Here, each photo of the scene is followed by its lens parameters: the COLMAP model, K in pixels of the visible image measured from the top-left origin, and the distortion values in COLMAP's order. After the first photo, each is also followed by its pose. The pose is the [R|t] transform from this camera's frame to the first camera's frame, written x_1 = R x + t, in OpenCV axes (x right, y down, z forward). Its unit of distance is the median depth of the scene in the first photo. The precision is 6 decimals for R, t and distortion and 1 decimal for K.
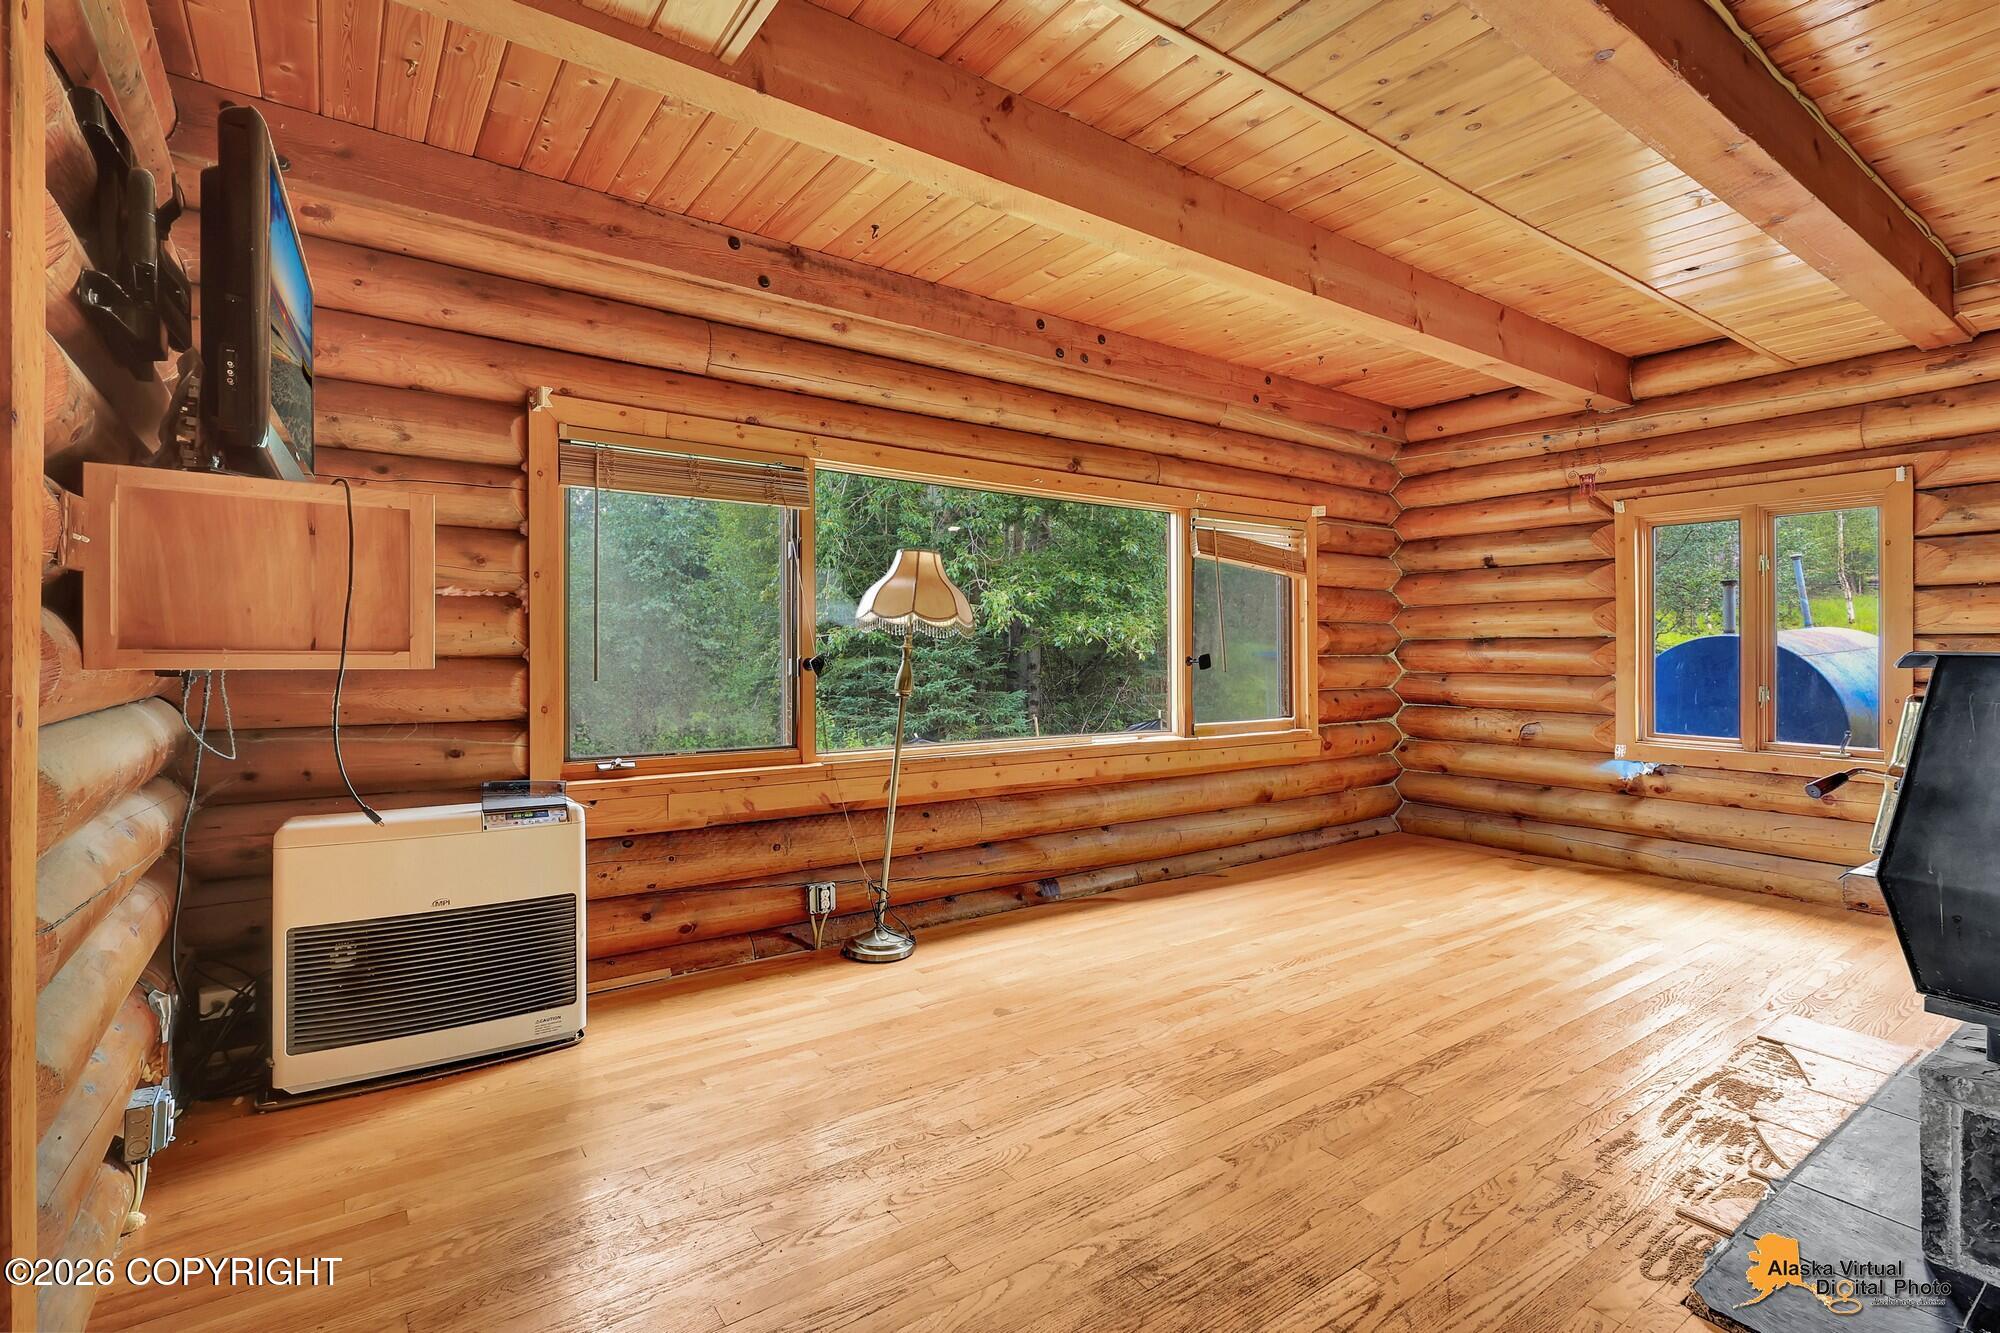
lens RADIAL K [[931.9, 0, 996.9], [0, 931.9, 652.4], [0, 0, 1]] dist [-0.001928, 0.000664]
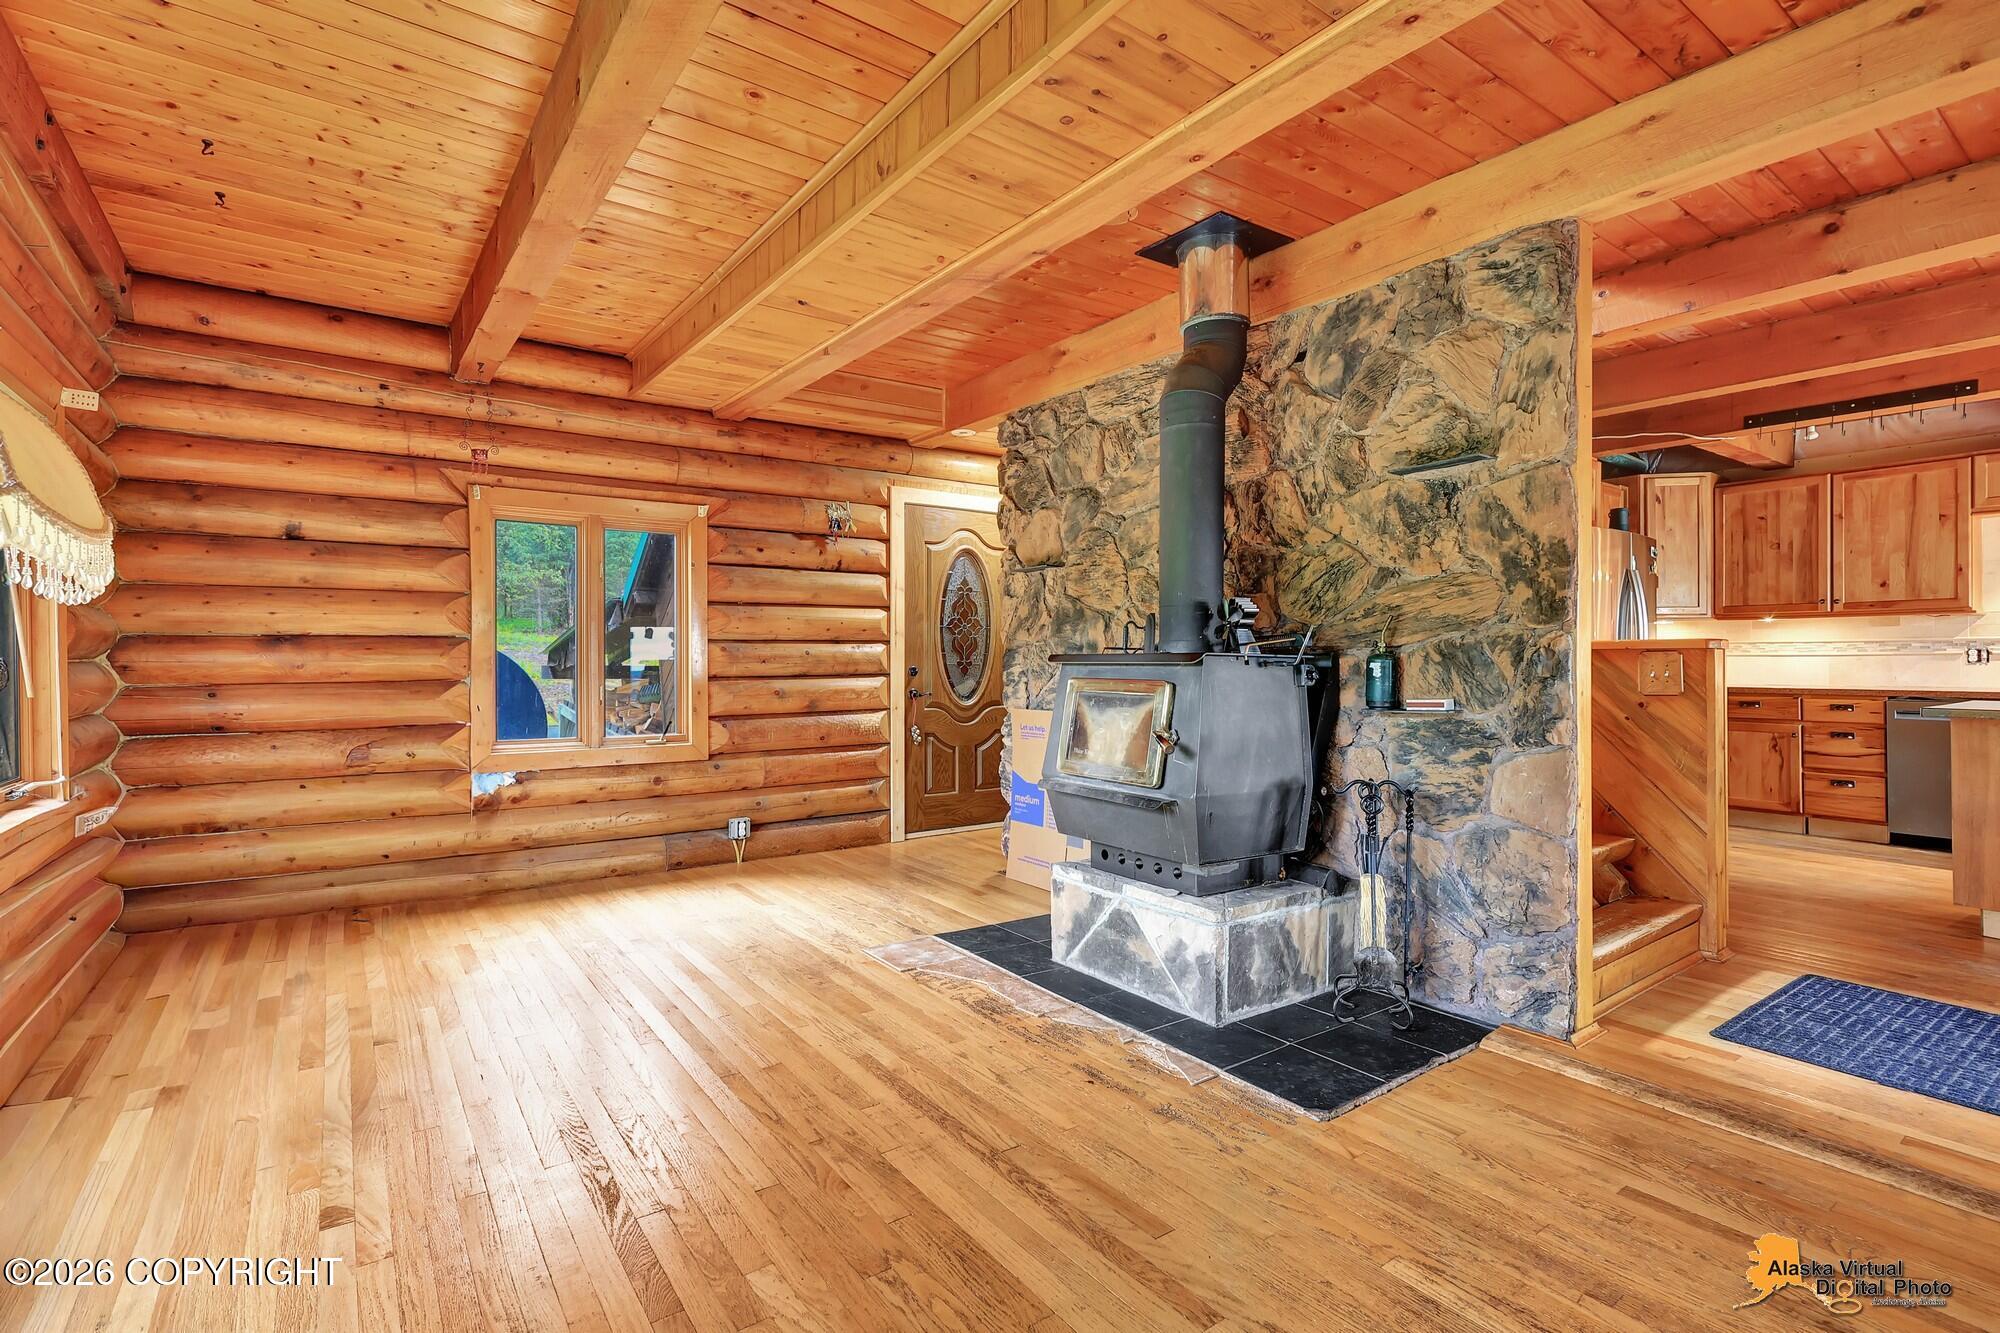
lens RADIAL K [[917.9, 0, 998.5], [0, 917.9, 649.6], [0, 0, 1]] dist [0.003973, 0.001131]
pose [[0.003351, 0.002844, 0.999990, -0.202871], [0.002281, 0.999993, -0.002852, -0.001054], [-0.999992, 0.002290, 0.003344, 0.467633]]
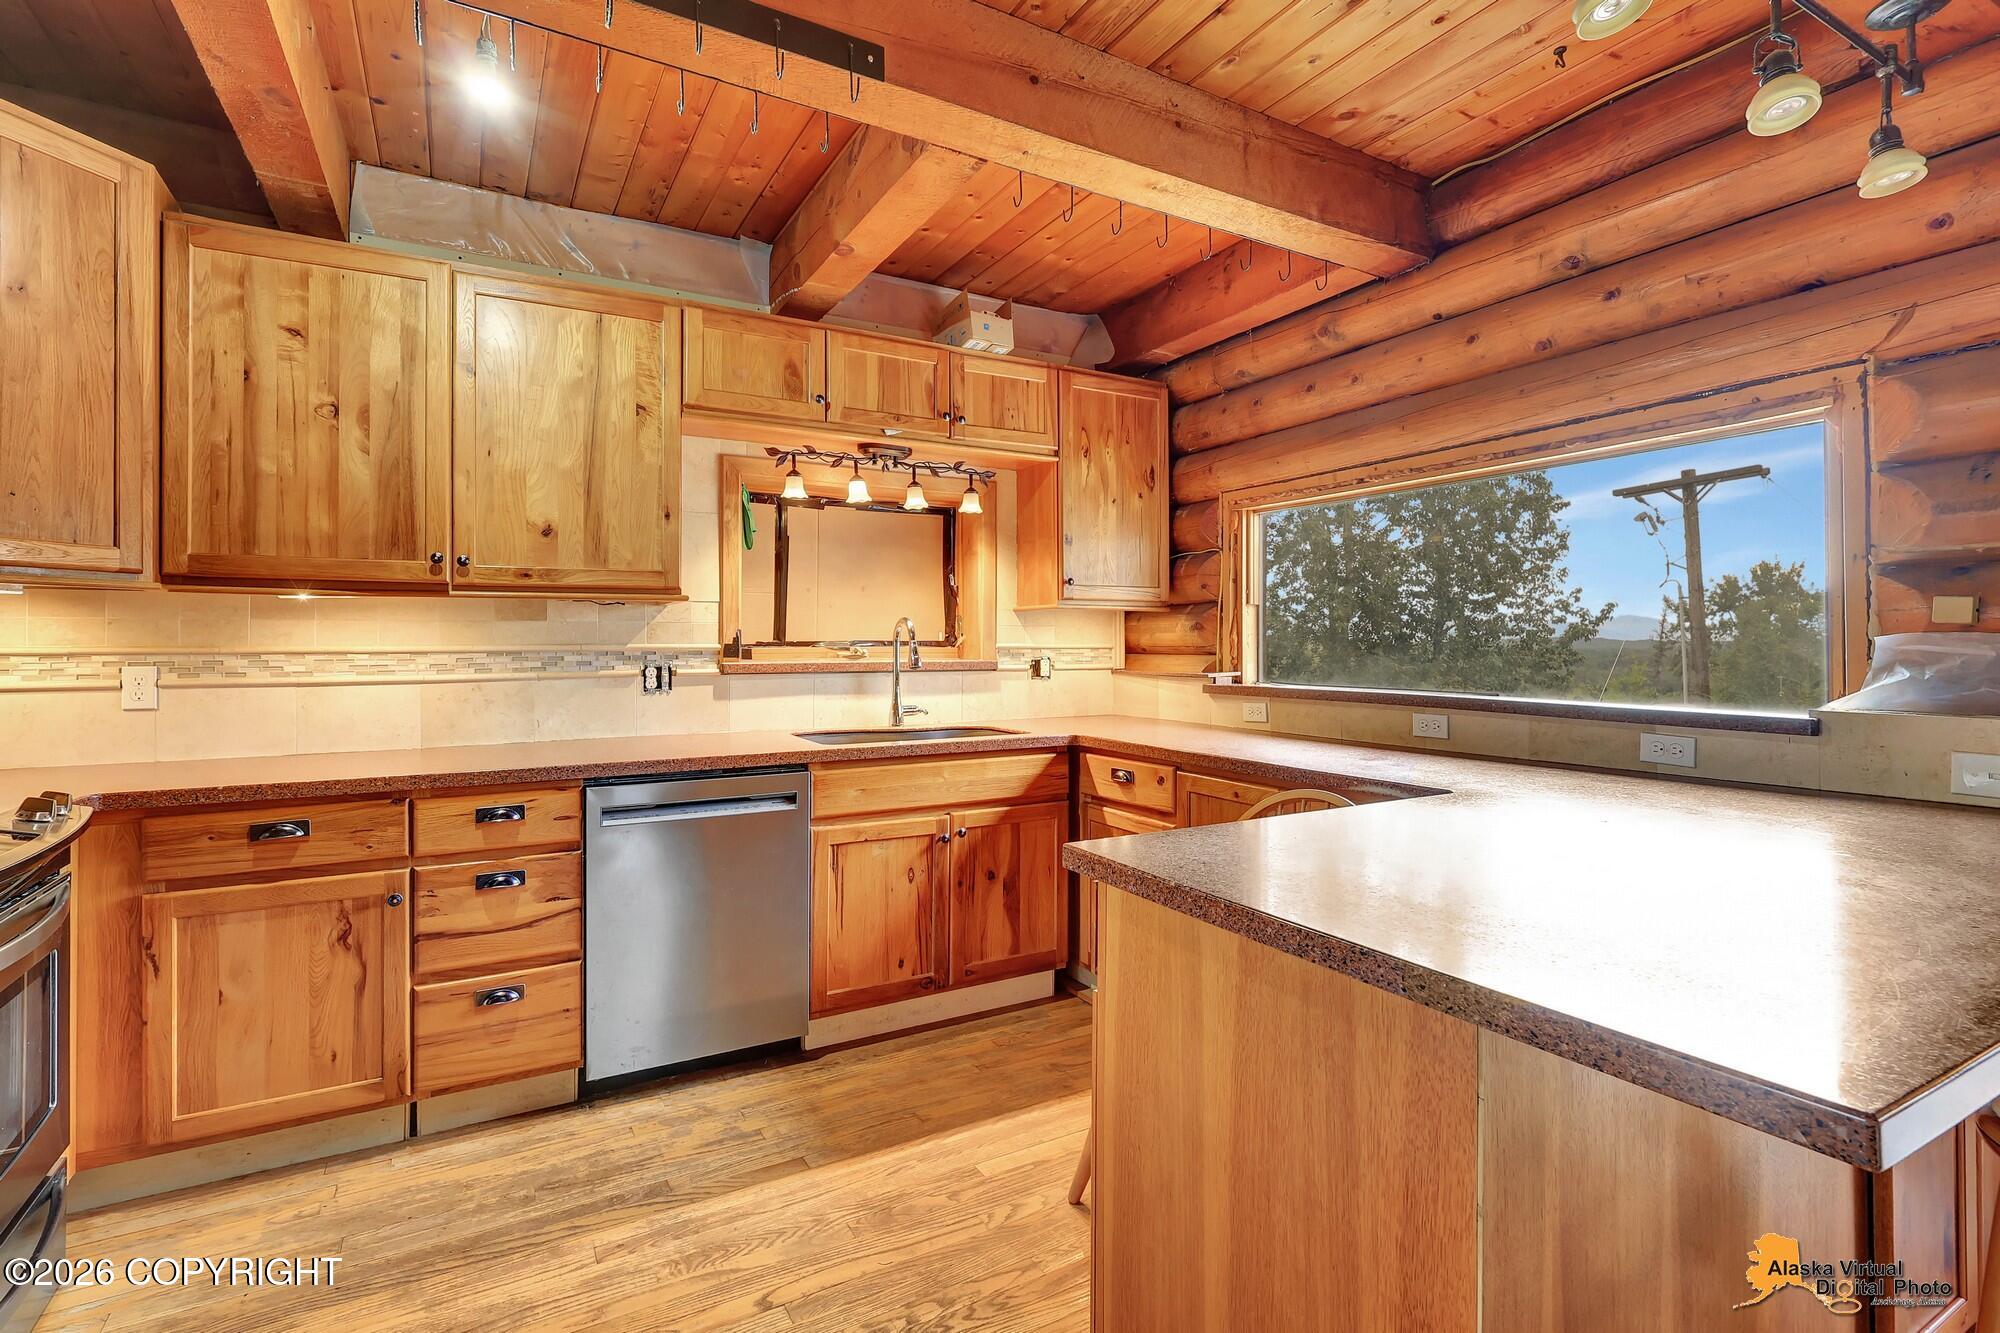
lens RADIAL K [[936.7, 0, 995.9], [0, 936.7, 637.0], [0, 0, 1]] dist [0.001803, 0.000460]
pose [[-0.993589, -0.000106, 0.113052, 0.589023], [-0.000730, 0.999985, -0.005479, -0.017894], [-0.113050, -0.005526, -0.993574, -0.089907]]
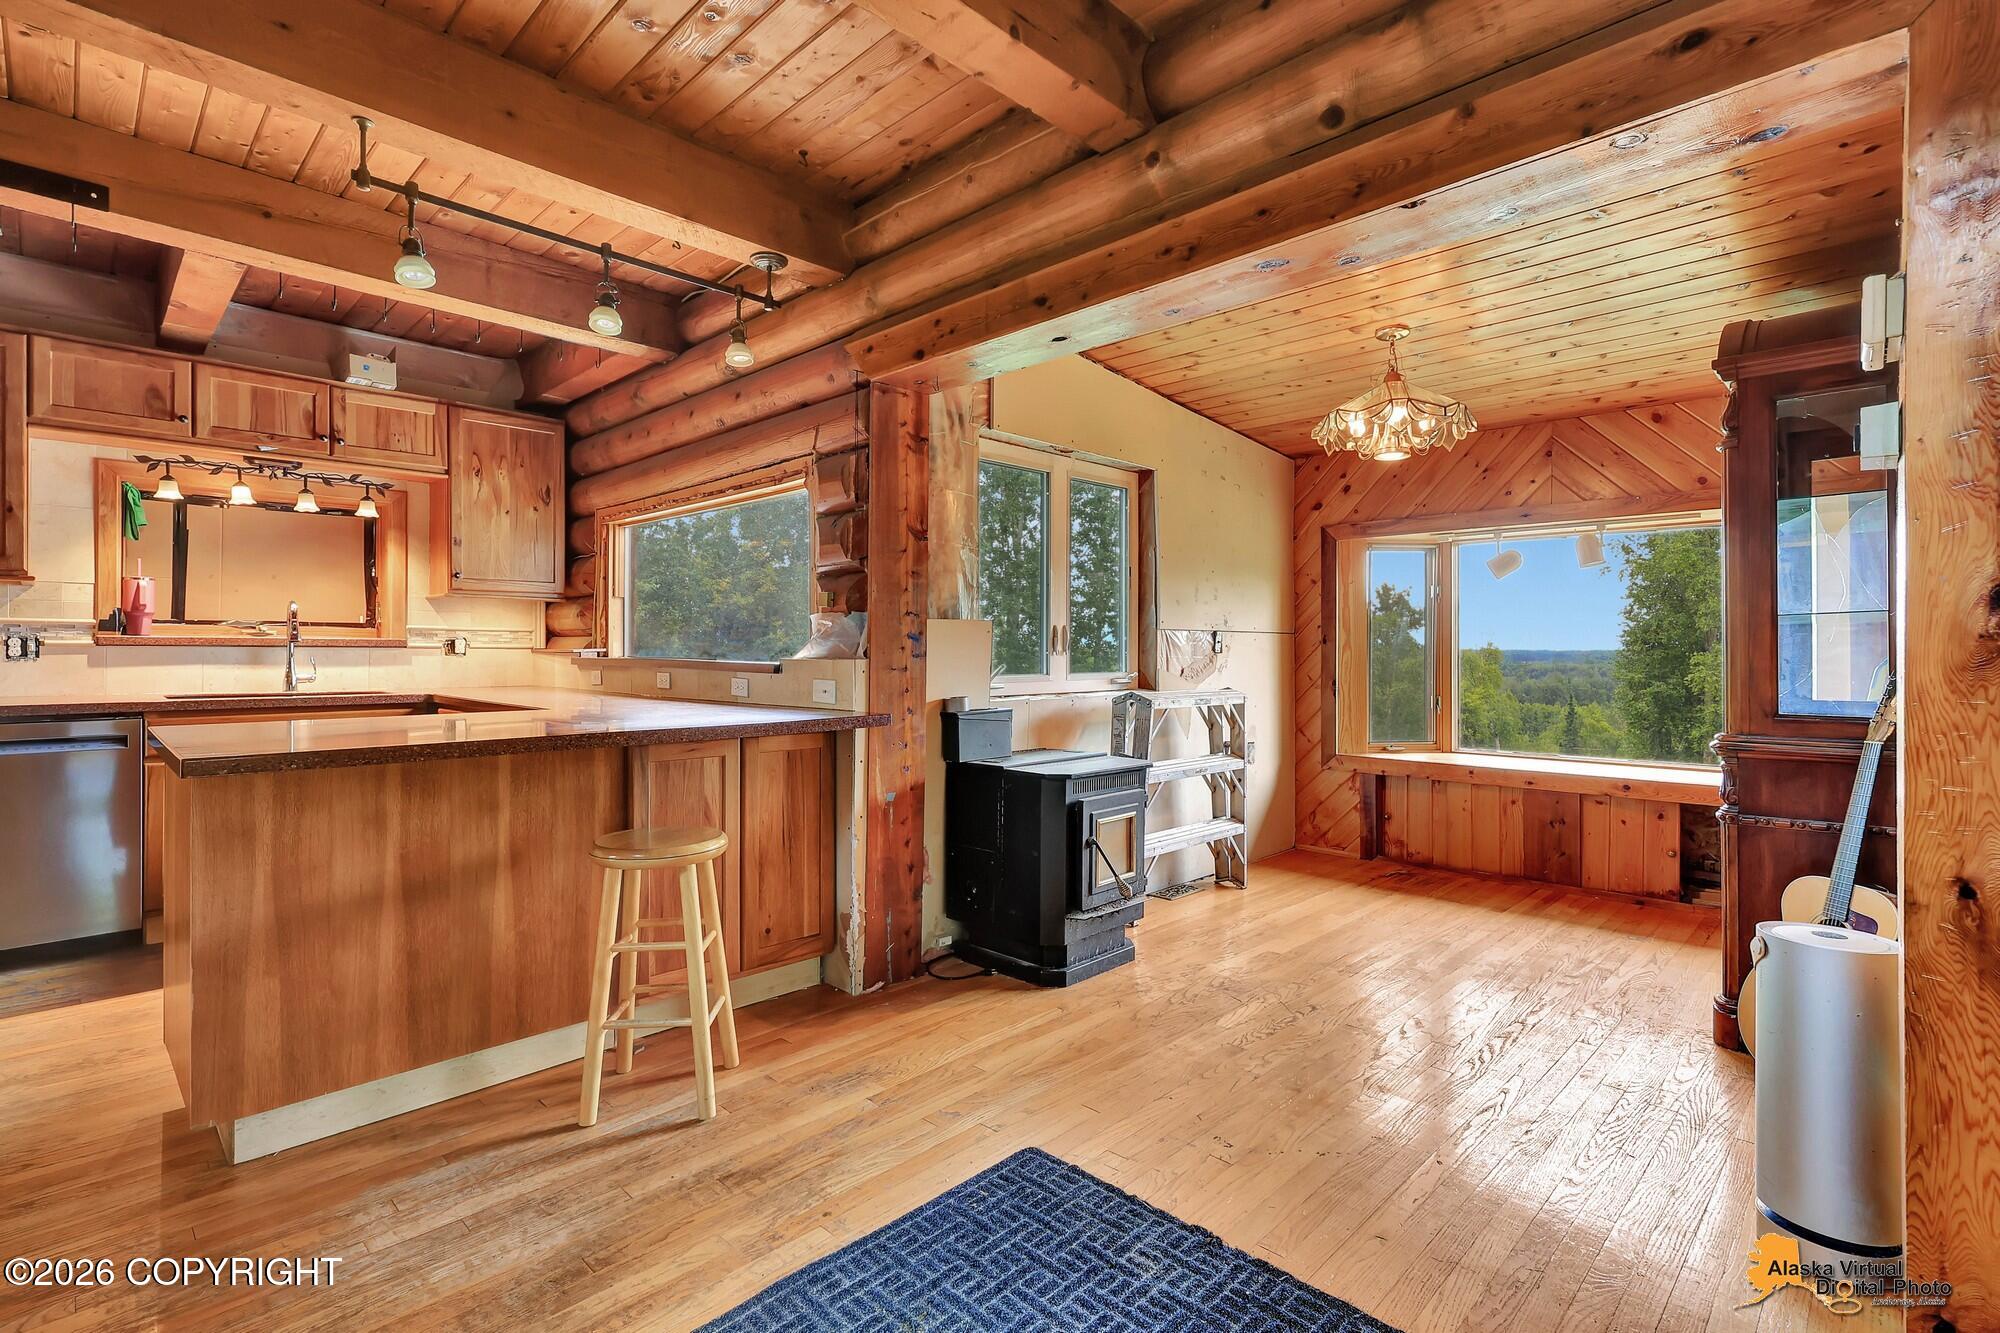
lens RADIAL K [[931.9, 0, 996.9], [0, 931.9, 652.4], [0, 0, 1]] dist [-0.001928, 0.000664]
pose [[-0.986569, -0.006444, -0.163220, 0.262544], [-0.007384, 0.999959, 0.005155, 0.000303], [0.163180, 0.006291, -0.986576, 0.147021]]
